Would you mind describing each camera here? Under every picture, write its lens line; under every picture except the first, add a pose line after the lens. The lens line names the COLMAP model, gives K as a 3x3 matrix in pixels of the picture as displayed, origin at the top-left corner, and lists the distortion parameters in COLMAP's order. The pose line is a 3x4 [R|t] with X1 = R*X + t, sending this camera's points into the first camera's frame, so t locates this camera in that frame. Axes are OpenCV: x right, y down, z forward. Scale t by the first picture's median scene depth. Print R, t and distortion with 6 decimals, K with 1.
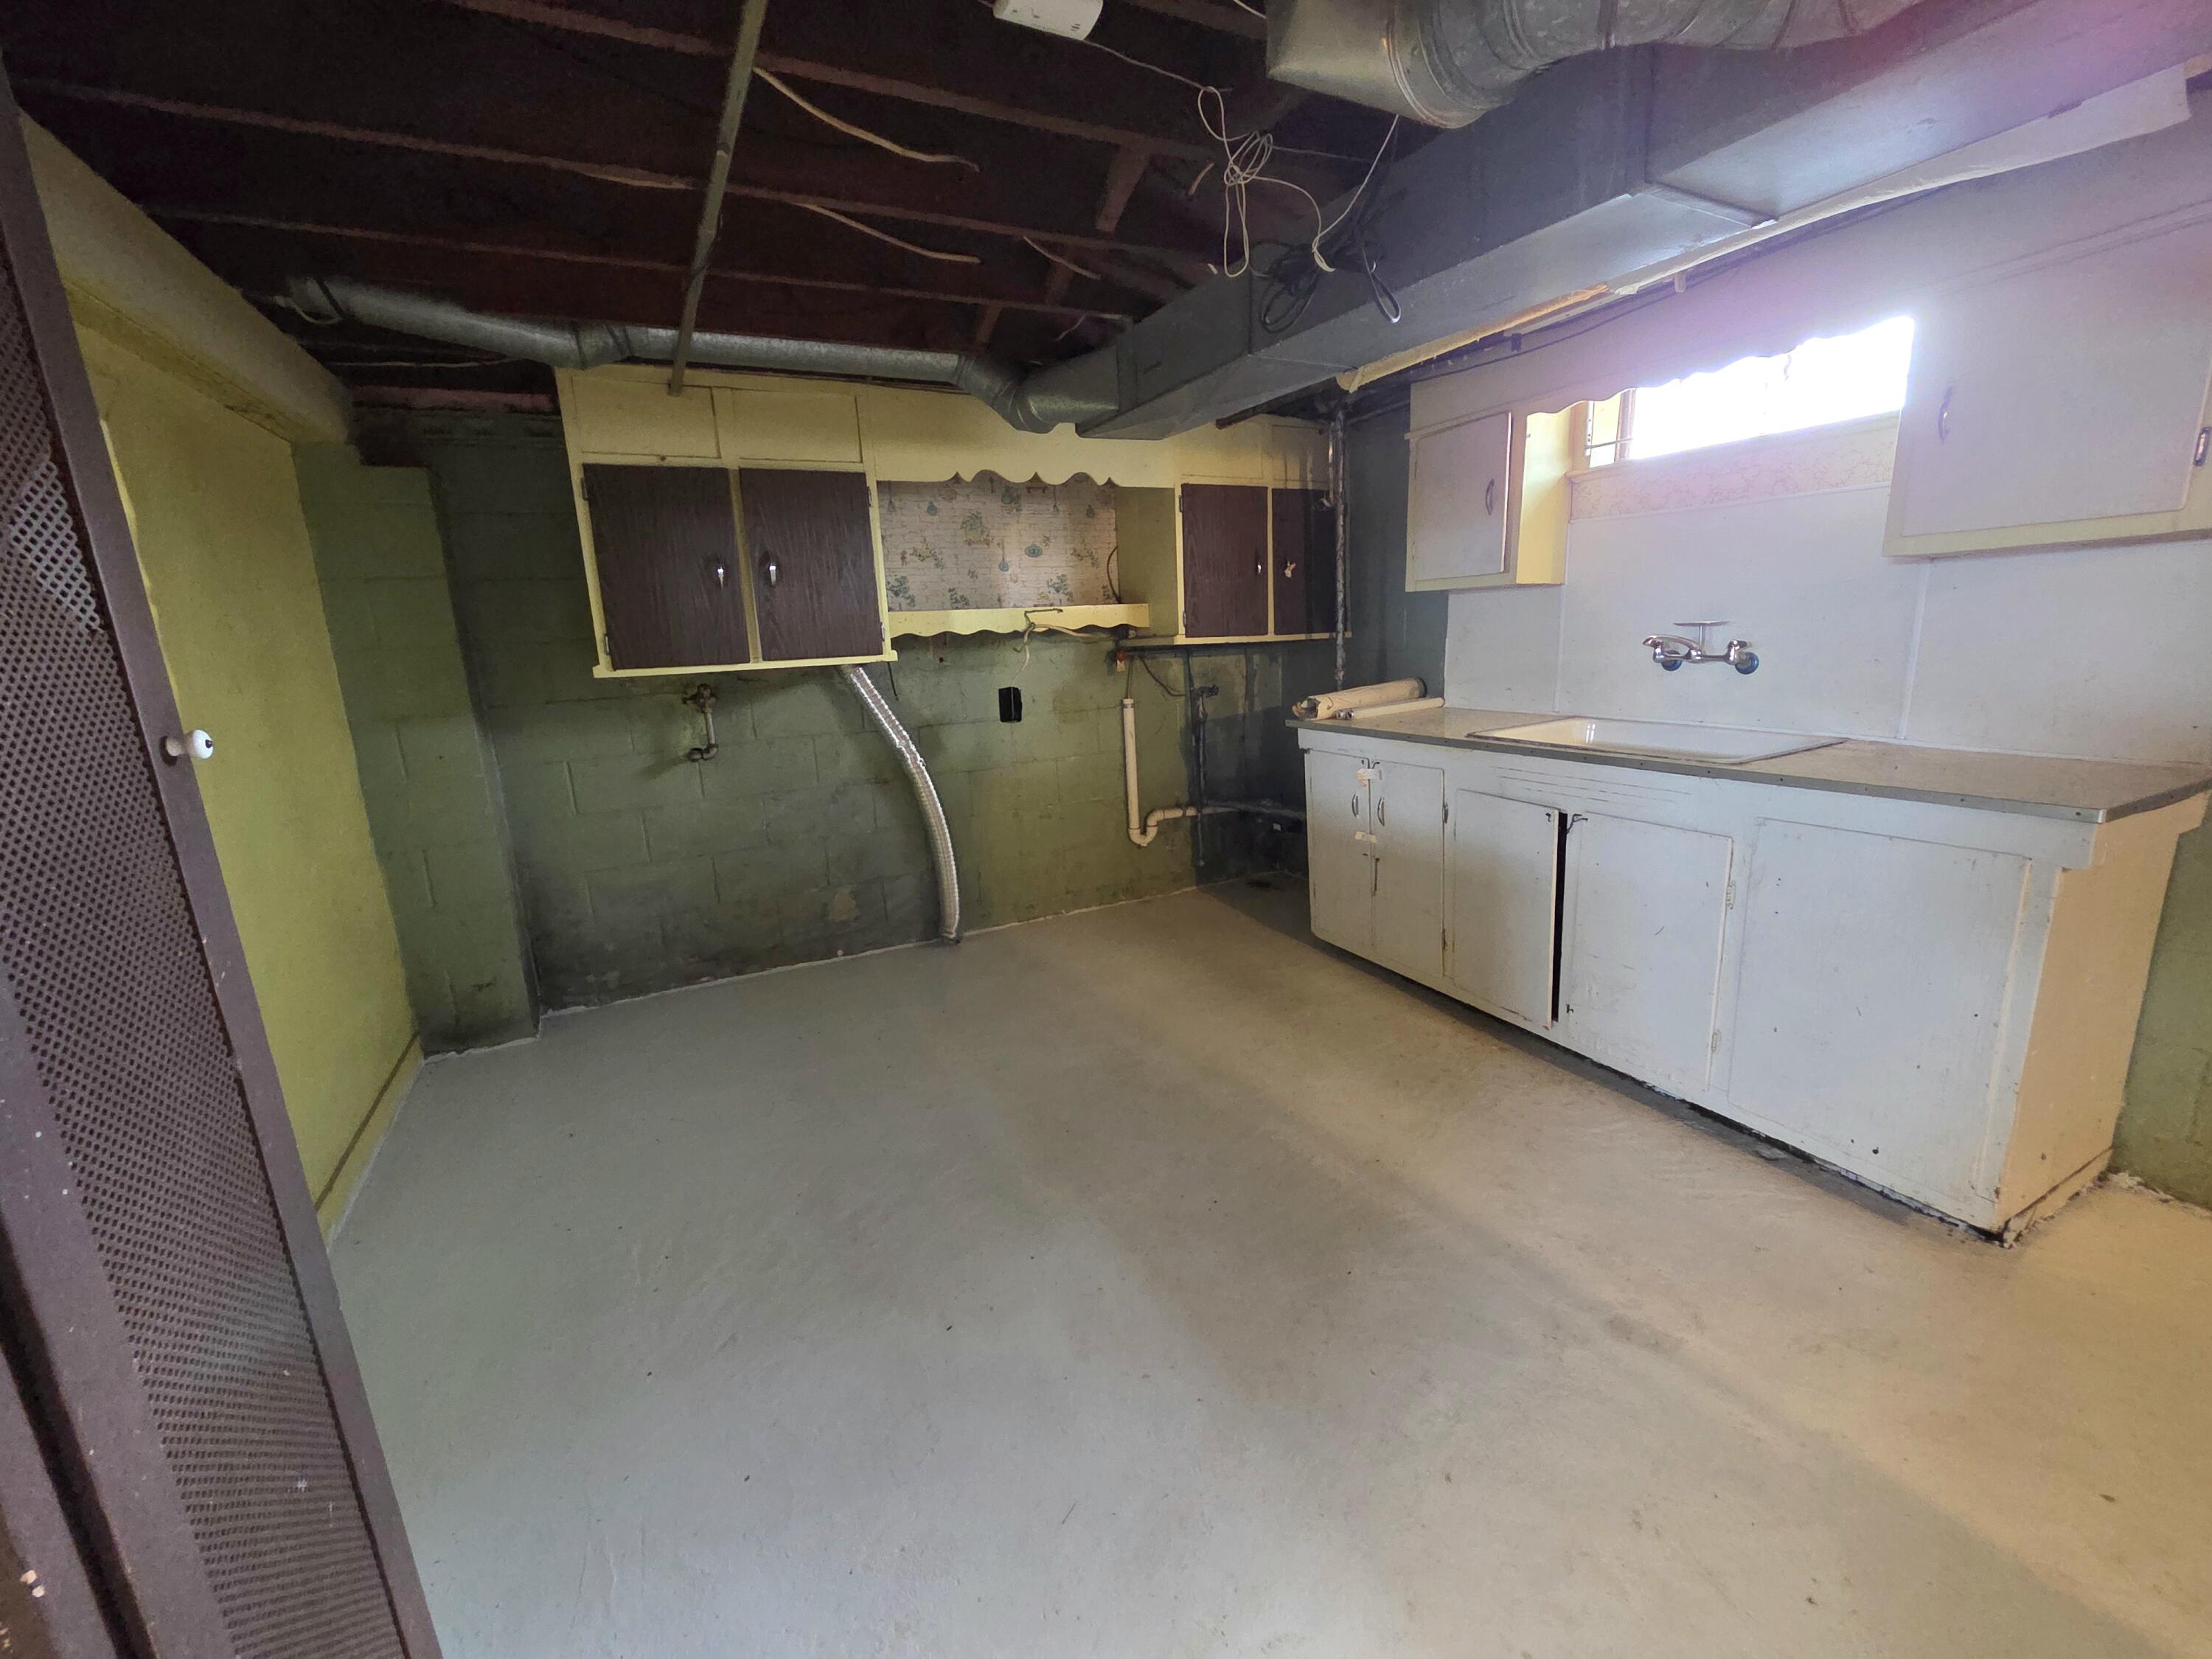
lens RADIAL K [[907.1, 0, 1106.8], [0, 907.1, 827.7], [0, 0, 1]] dist [0.004339, -0.000216]
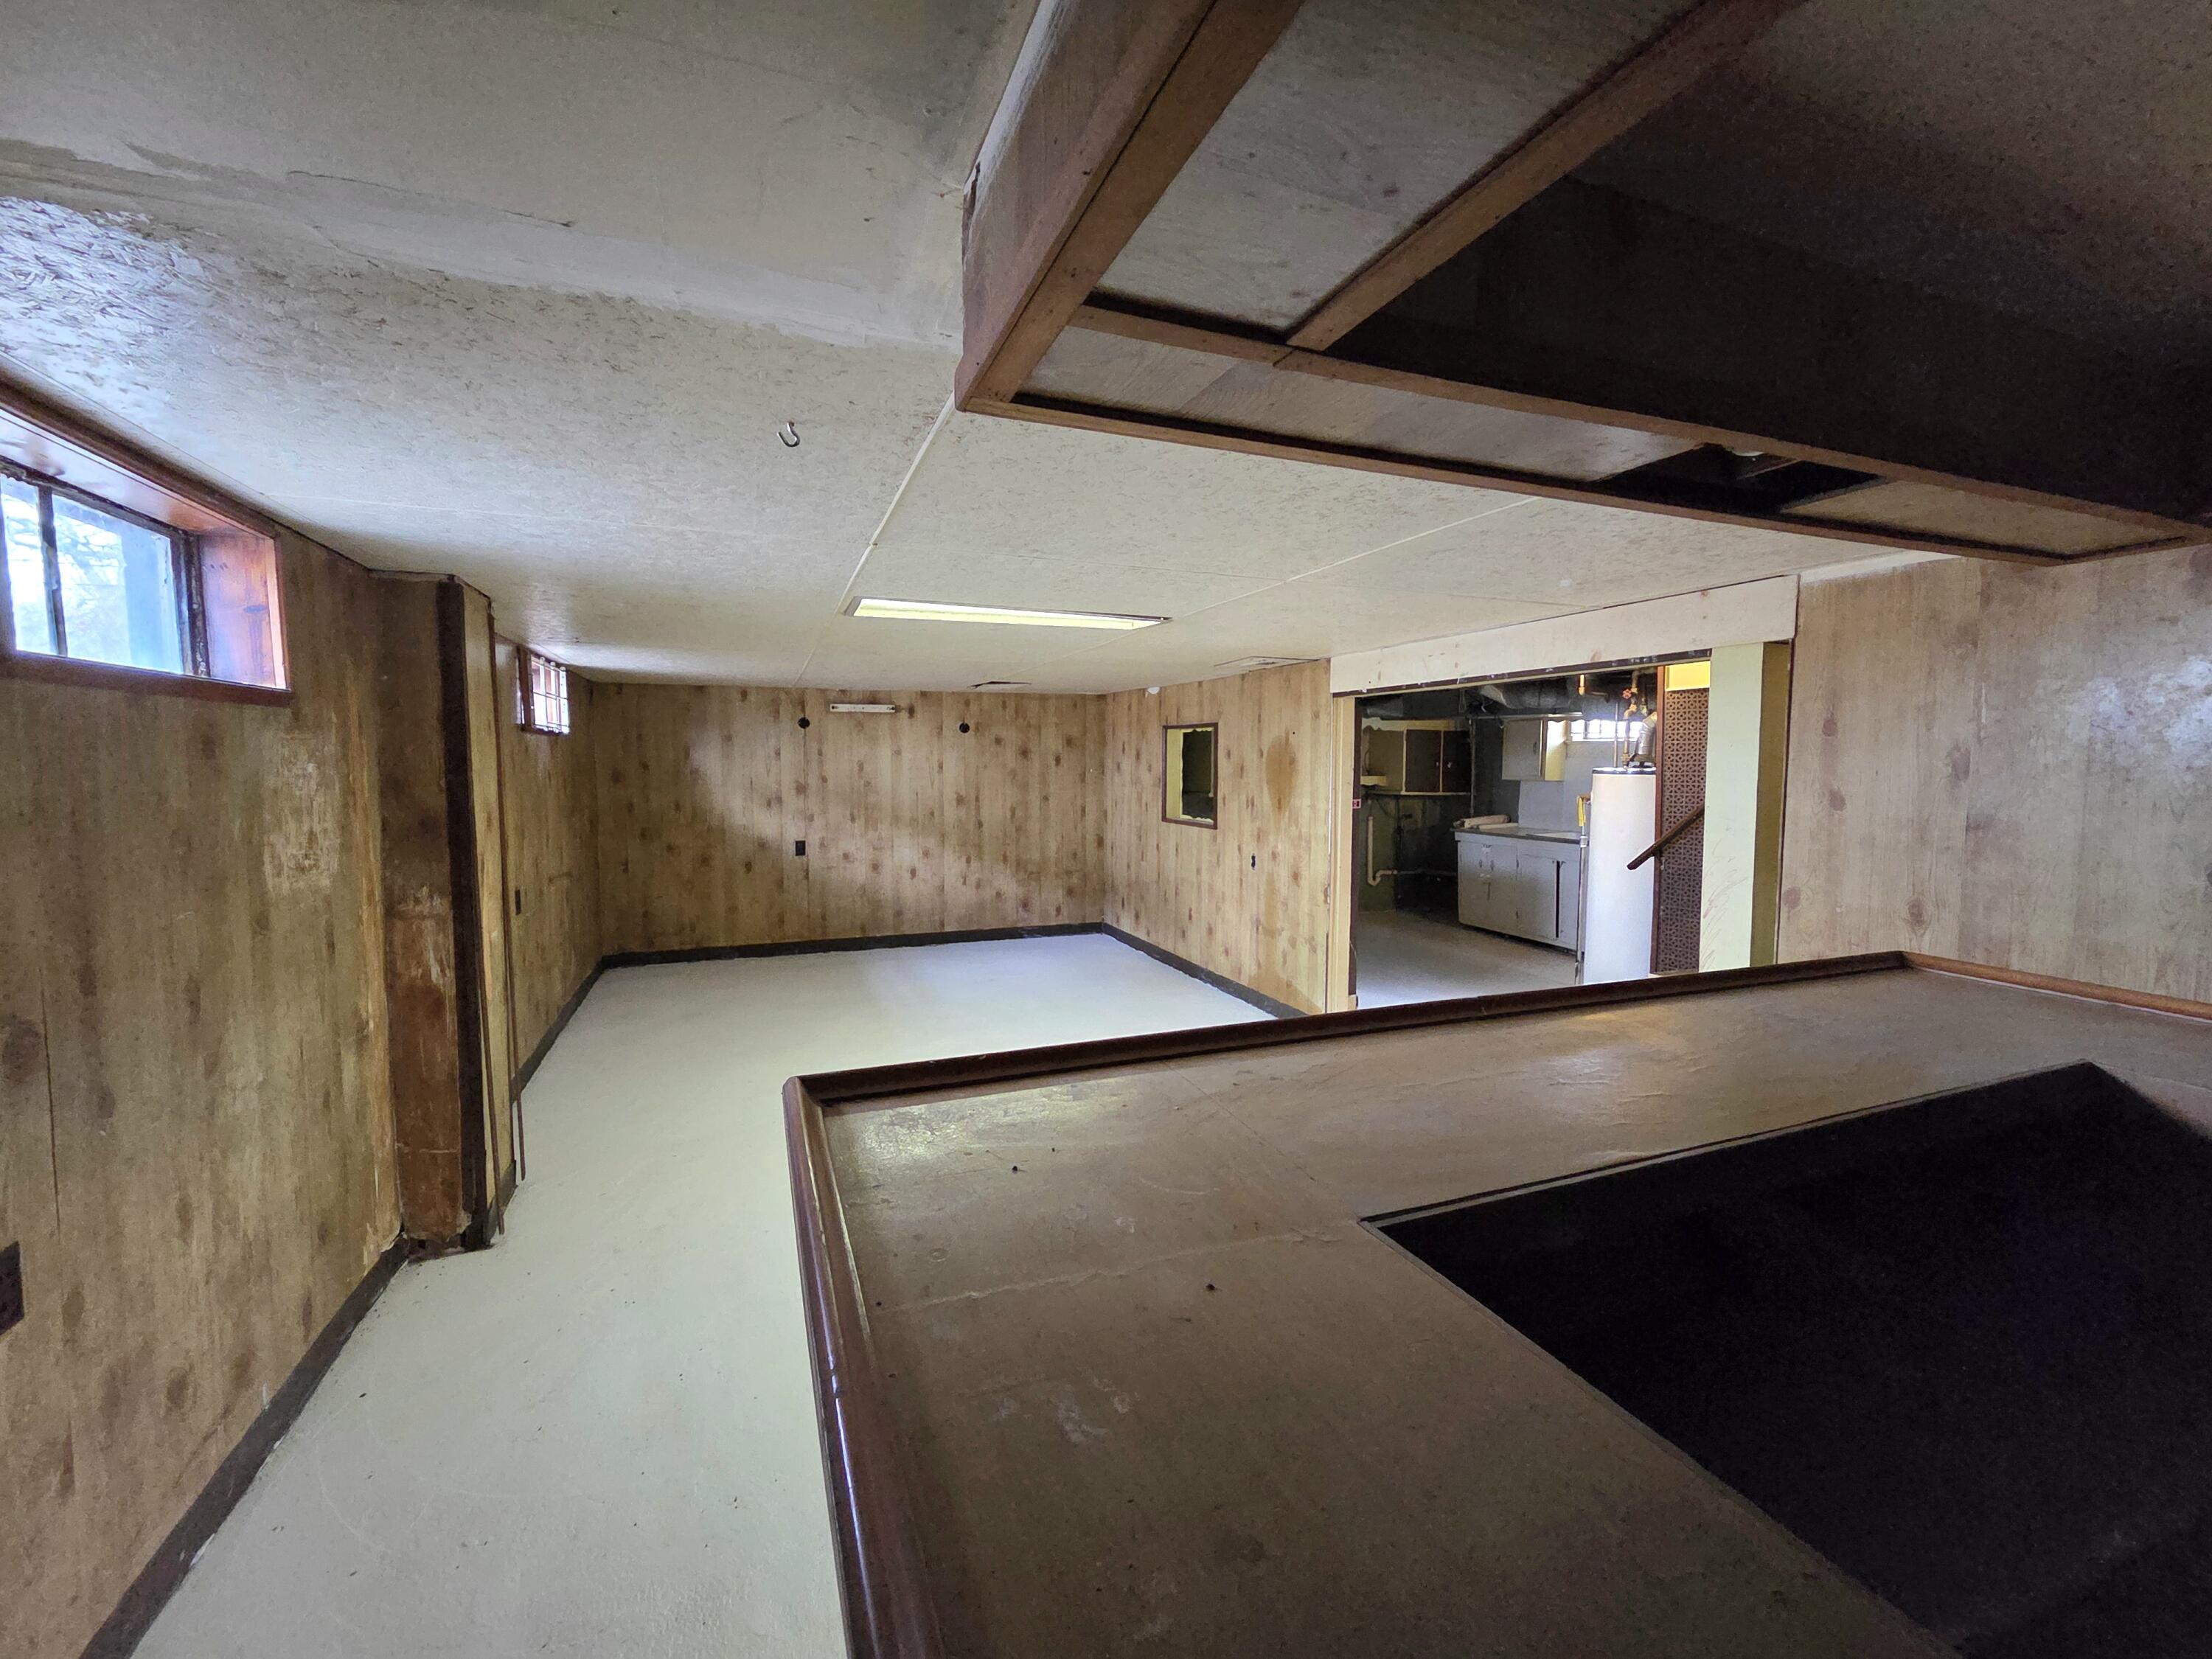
lens RADIAL K [[907.1, 0, 1107.9], [0, 907.1, 826.3], [0, 0, 1]] dist [0.004339, -0.000216]
pose [[0.994715, 0.058734, -0.084214, -0.488825], [-0.070182, 0.987639, -0.140158, 0.269658], [0.074941, 0.145328, 0.986541, -1.402455]]
